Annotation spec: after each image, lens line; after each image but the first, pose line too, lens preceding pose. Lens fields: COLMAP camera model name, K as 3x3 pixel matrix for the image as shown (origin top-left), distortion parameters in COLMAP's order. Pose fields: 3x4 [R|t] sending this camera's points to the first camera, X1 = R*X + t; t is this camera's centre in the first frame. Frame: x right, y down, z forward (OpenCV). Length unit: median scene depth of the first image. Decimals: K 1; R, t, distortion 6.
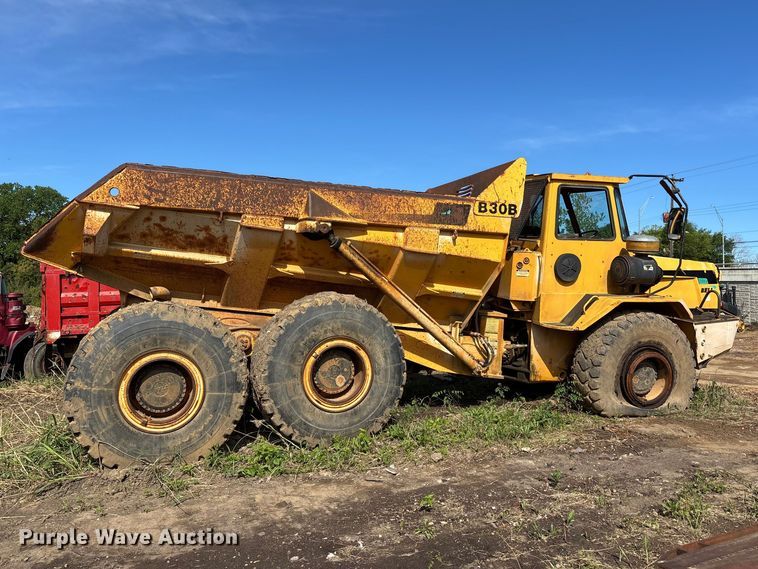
lens RADIAL K [[585.2, 0, 378.7], [0, 585.2, 278.9], [0, 0, 1]] dist [0.052200, -0.046382]
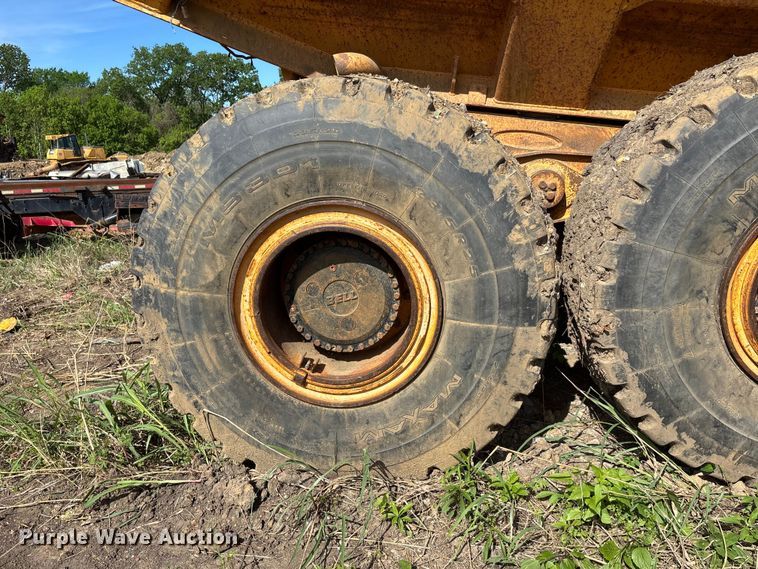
lens RADIAL K [[585.2, 0, 379.1], [0, 585.2, 280.3], [0, 0, 1]] dist [0.052200, -0.046382]
pose [[0.887456, 0.093211, -0.451369, -0.160776], [0.026351, 0.967473, 0.251599, 0.071670], [0.460139, -0.235177, 0.856133, 0.654236]]
